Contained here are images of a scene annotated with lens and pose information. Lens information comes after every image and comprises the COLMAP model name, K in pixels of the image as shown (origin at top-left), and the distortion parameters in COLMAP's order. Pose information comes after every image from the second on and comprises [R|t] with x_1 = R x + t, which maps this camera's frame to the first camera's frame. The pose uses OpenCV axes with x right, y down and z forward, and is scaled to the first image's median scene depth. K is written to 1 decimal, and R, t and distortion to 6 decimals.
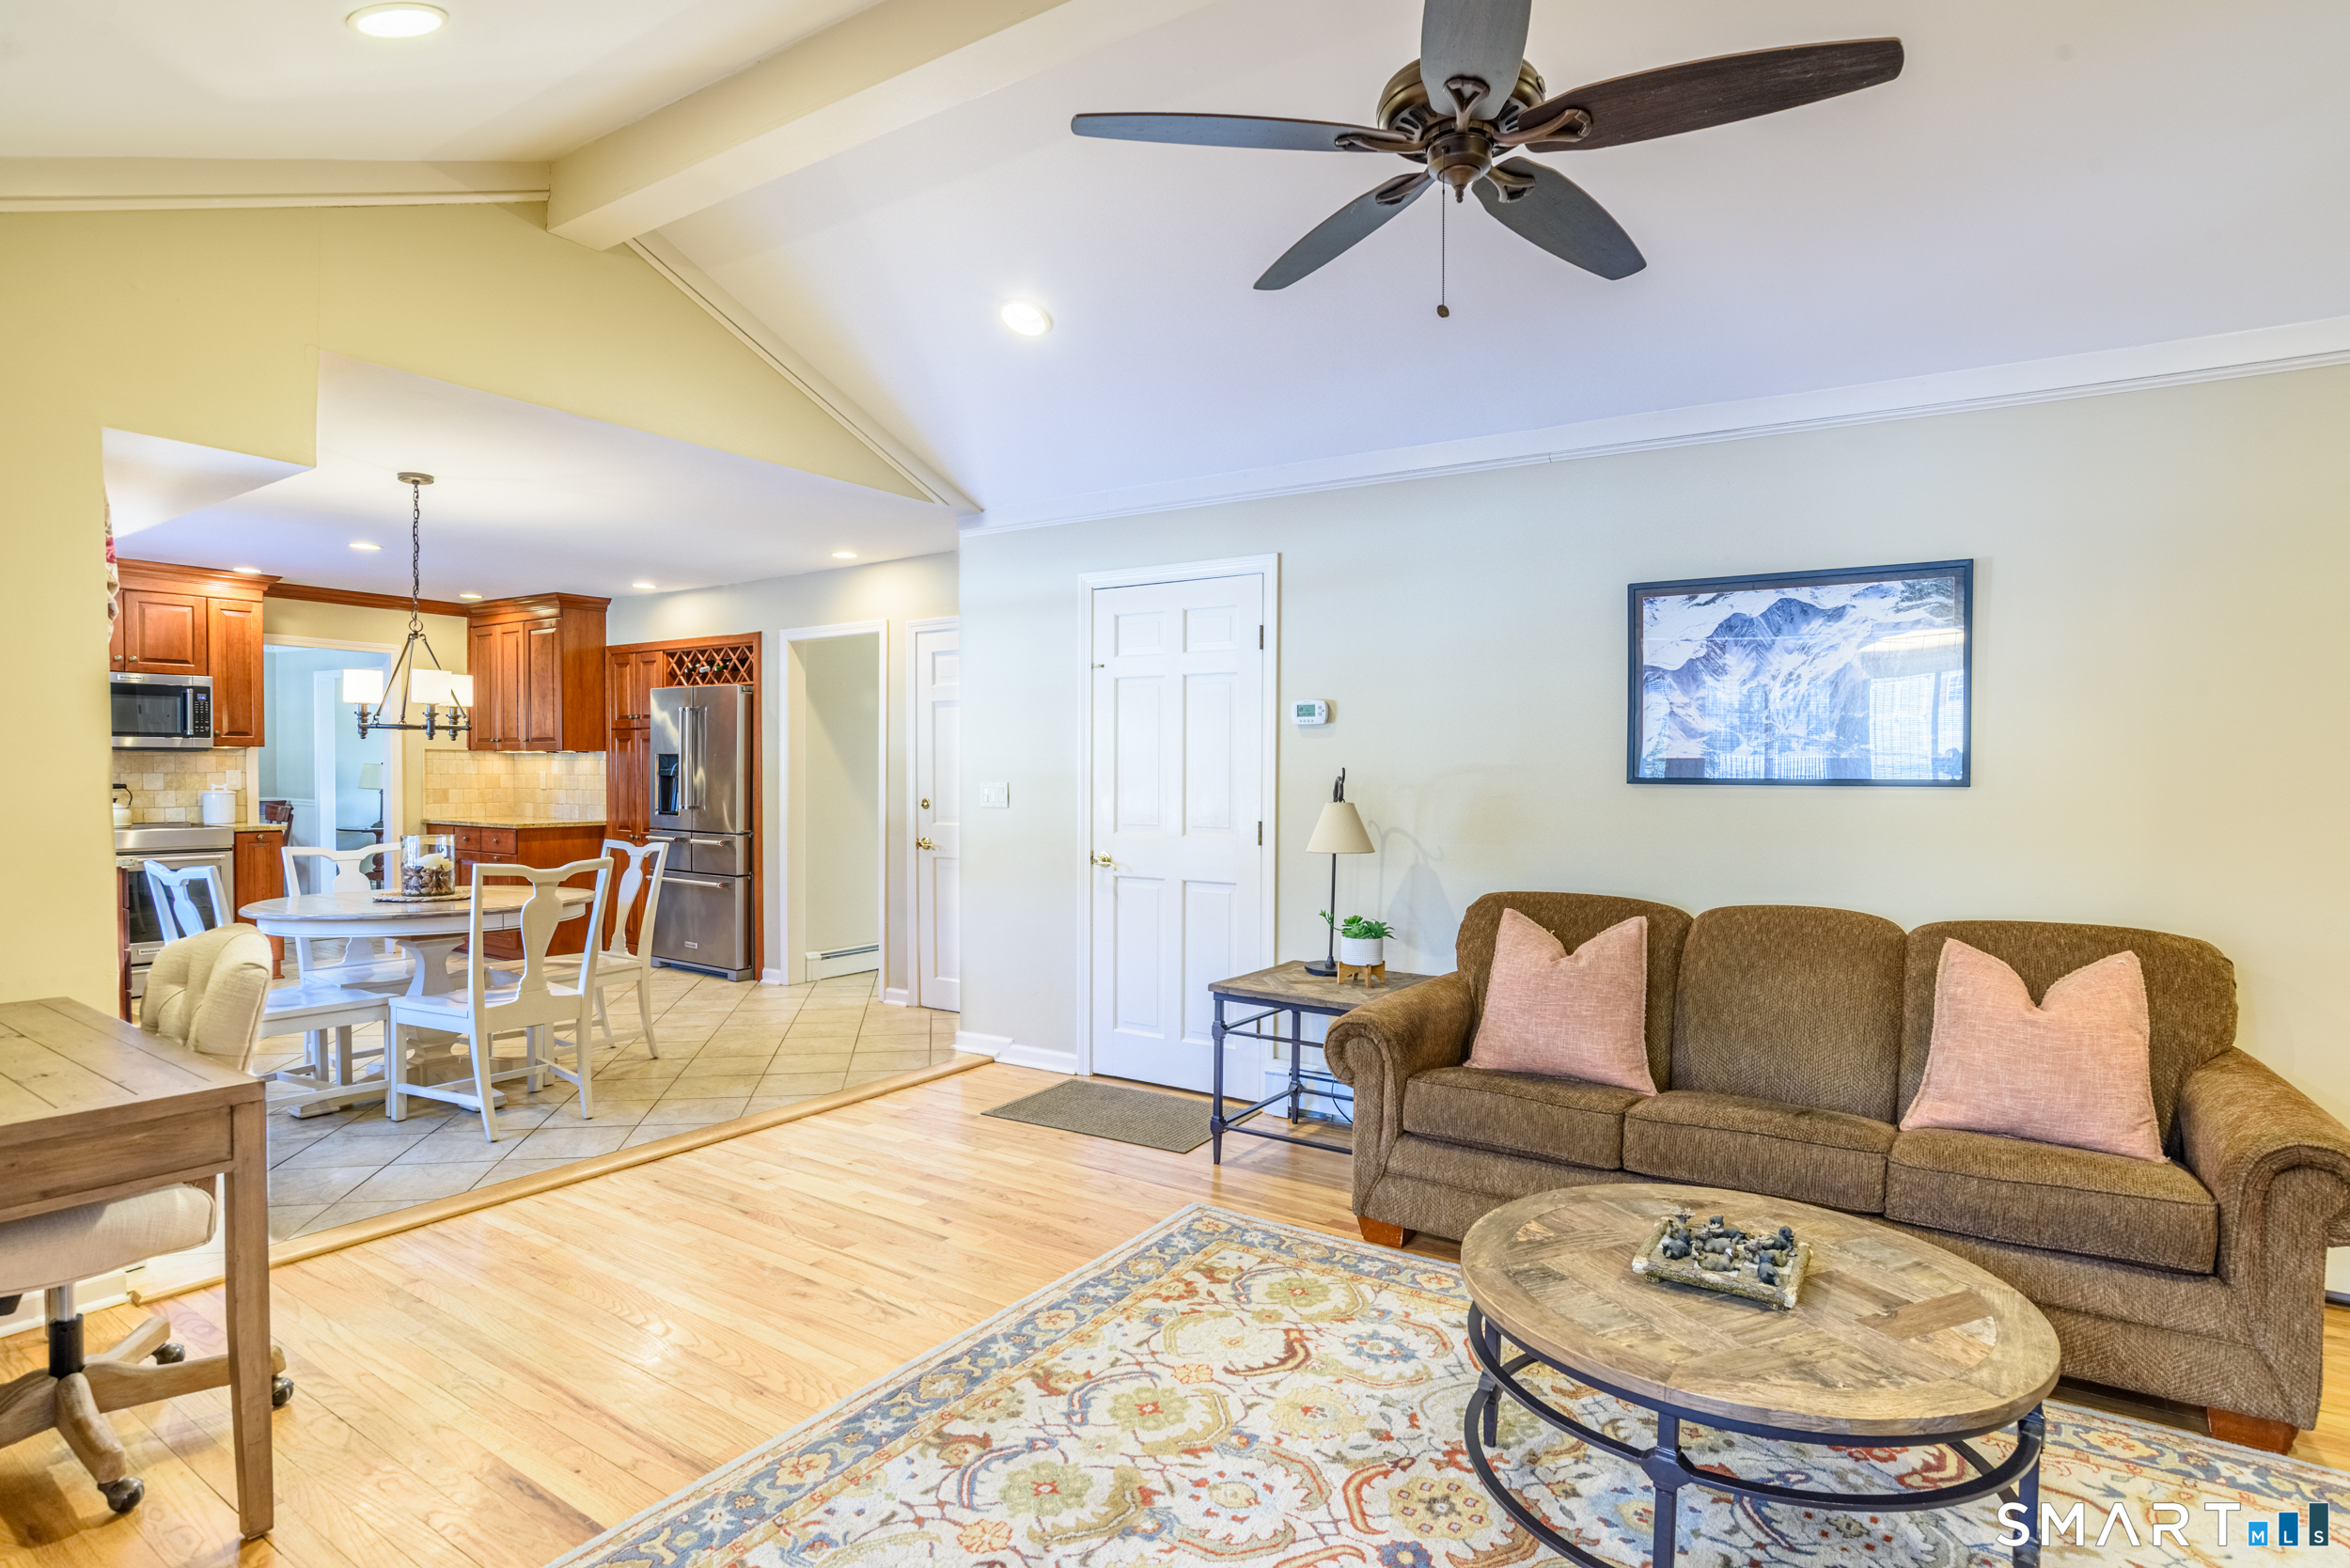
lens RADIAL K [[1181.4, 0, 1179.7], [0, 1181.4, 792.5], [0, 0, 1]] dist [-0.054418, 0.024570]
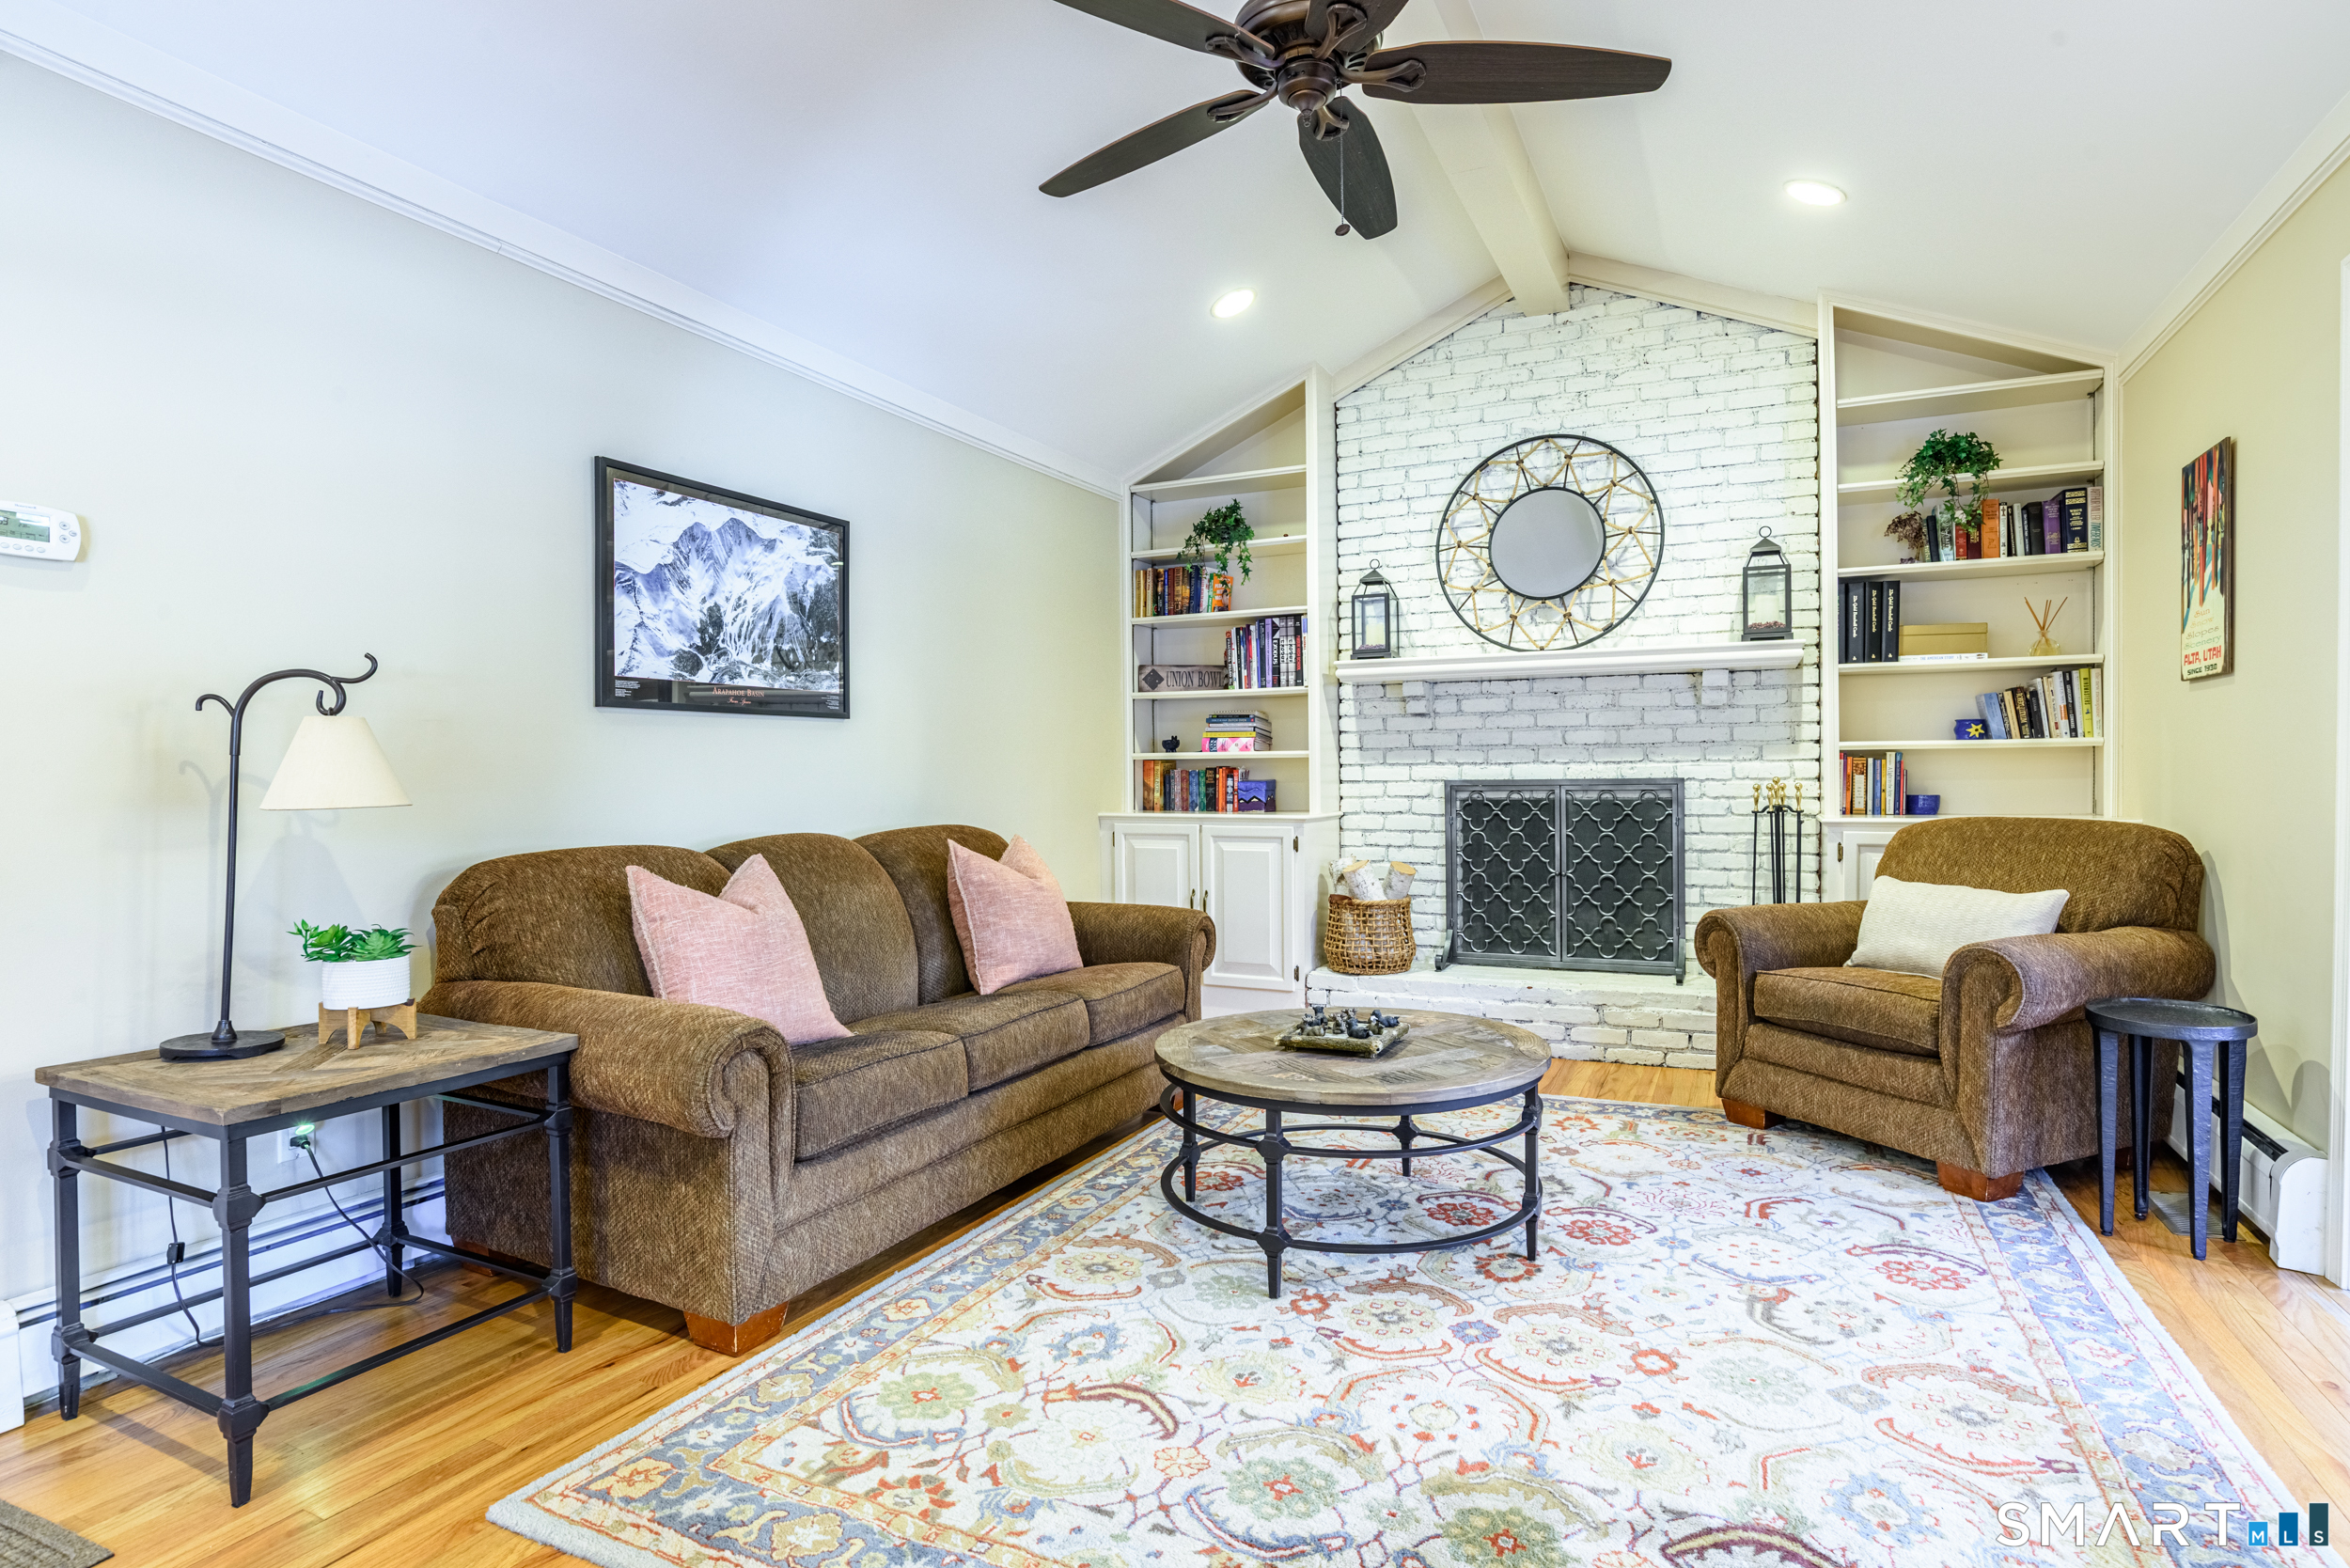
lens RADIAL K [[1208.2, 0, 1179.6], [0, 1208.2, 792.5], [0, 0, 1]] dist [-0.060810, 0.027548]
pose [[-0.125097, -0.017853, 0.991984, -0.475231], [0.029435, 0.999331, 0.021697, 0.045105], [-0.991708, 0.031914, -0.124488, 0.721035]]
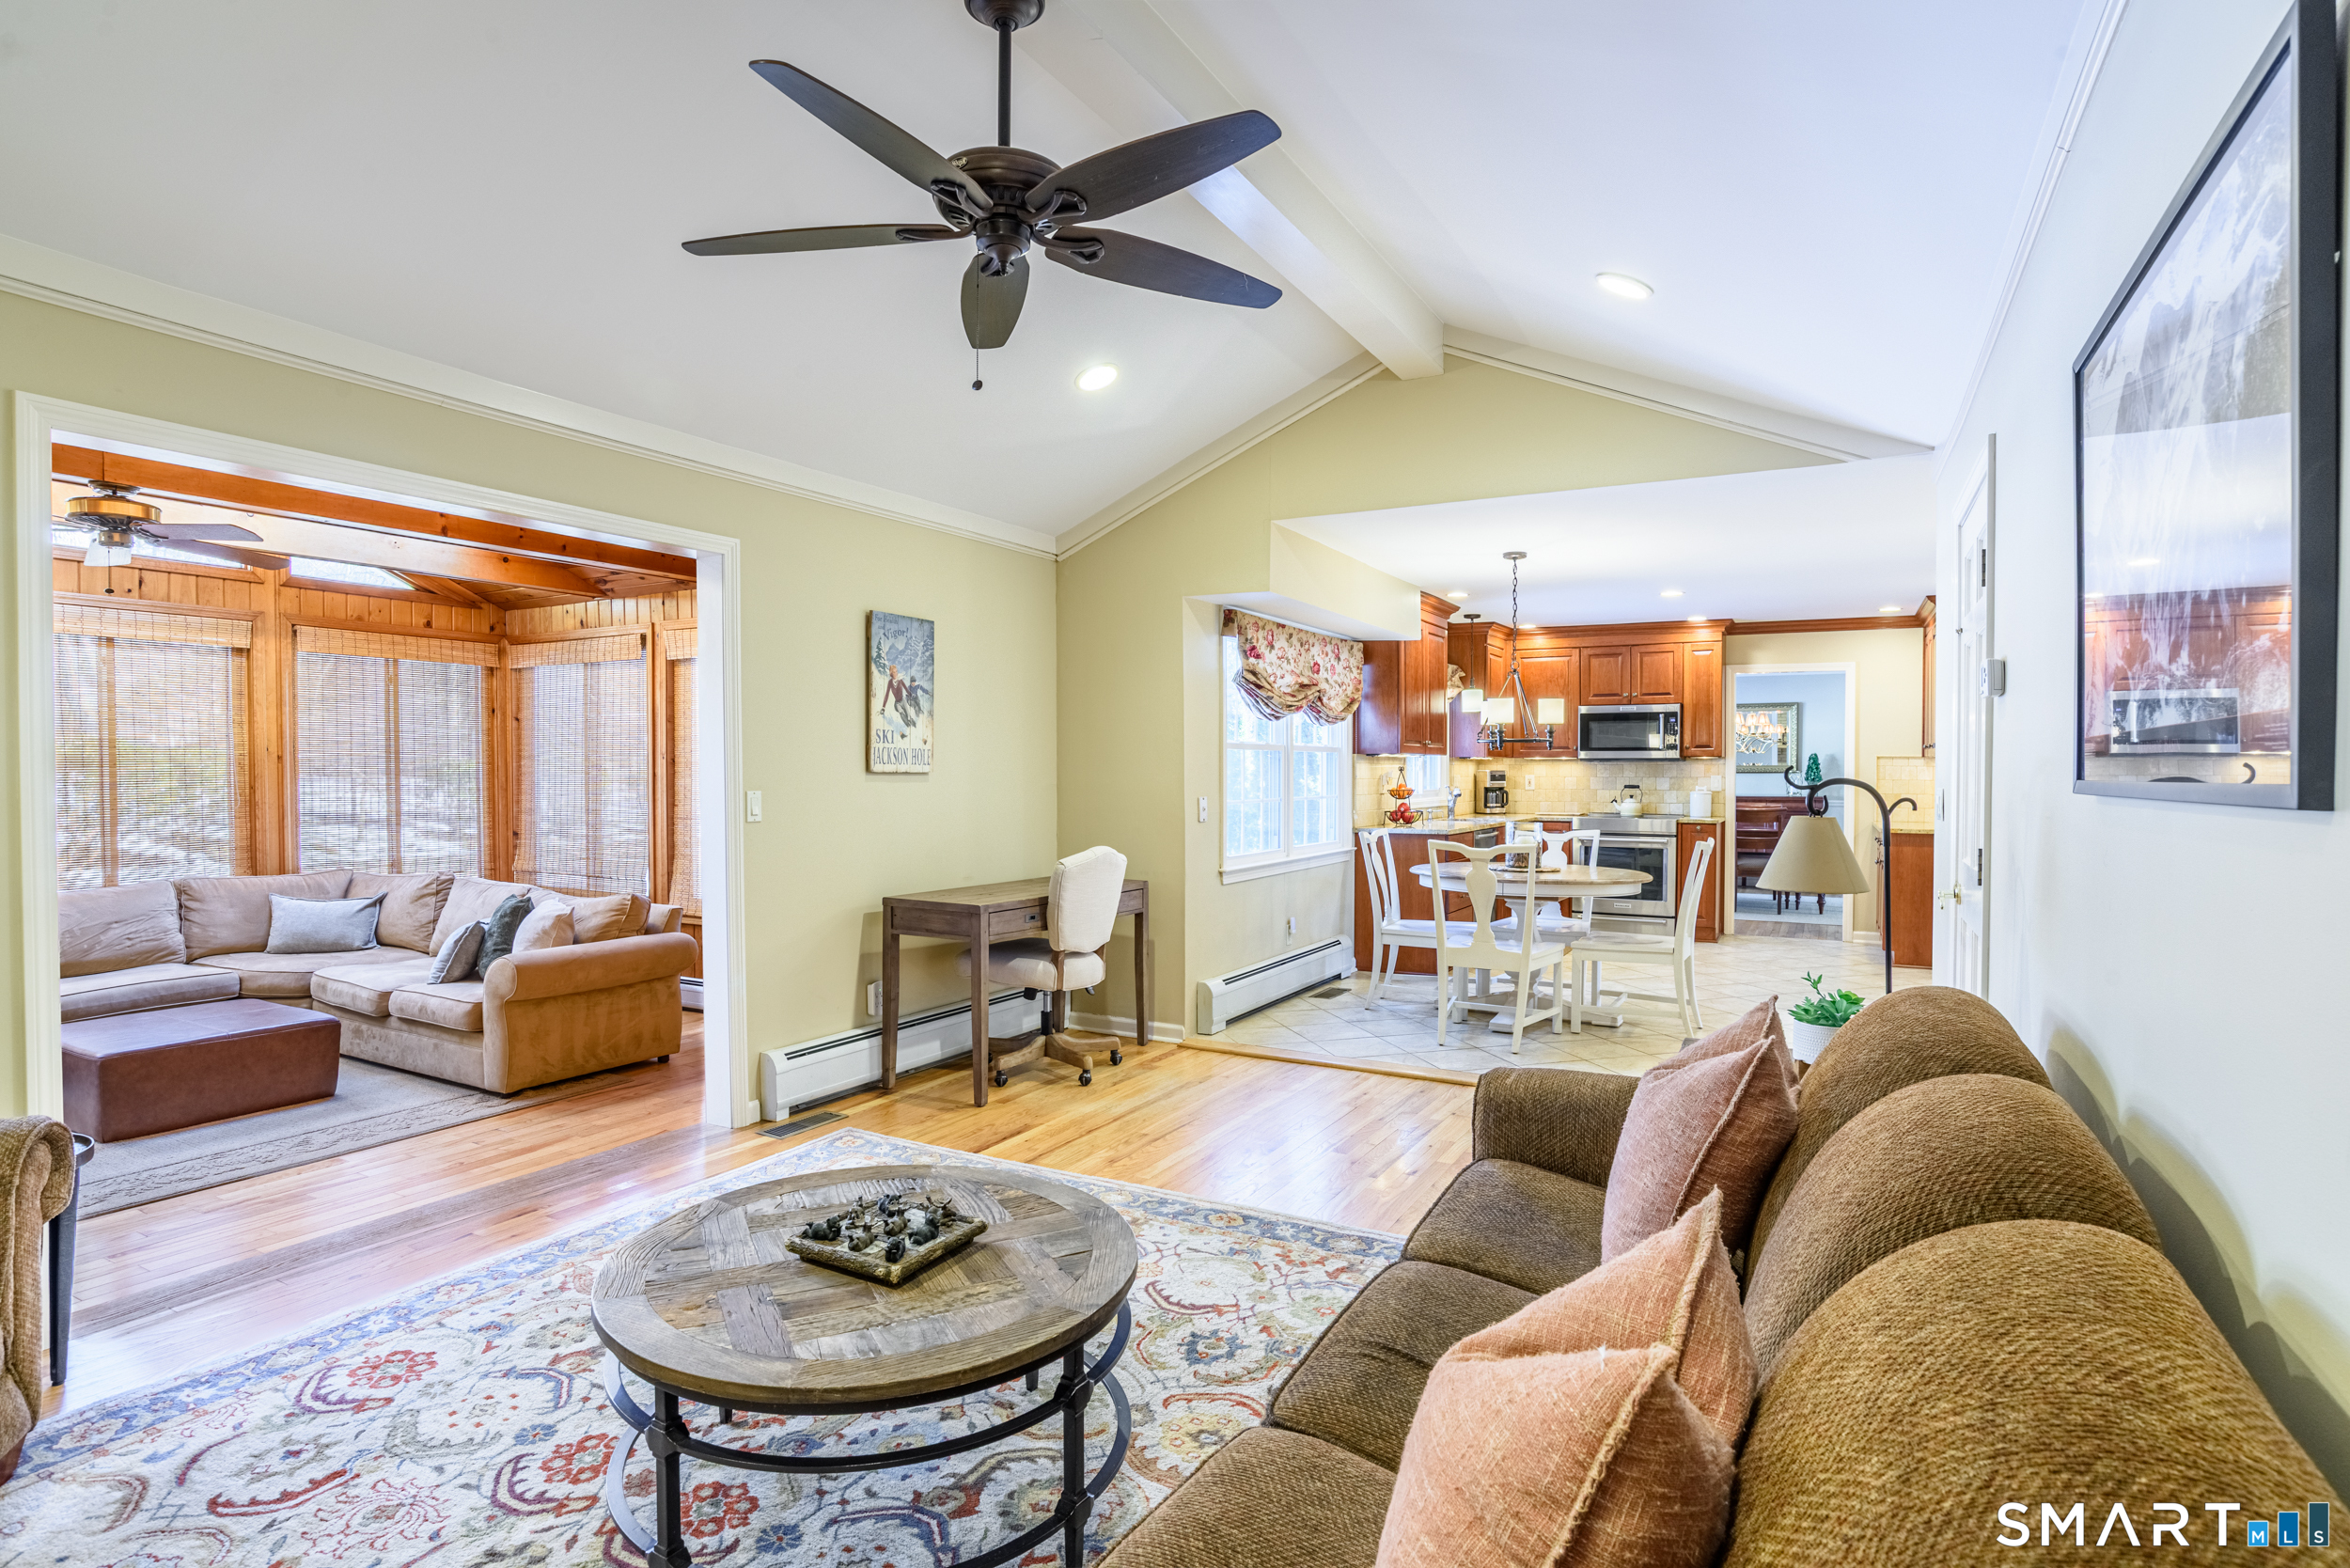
lens RADIAL K [[1188.4, 0, 1200.3], [0, 1188.4, 792.1], [0, 0, 1]] dist [-0.054127, 0.018036]
pose [[0.093630, 0.012125, -0.995533, 0.808164], [-0.022760, 0.999691, 0.010035, -0.002316], [0.995347, 0.021719, 0.093877, 0.621775]]
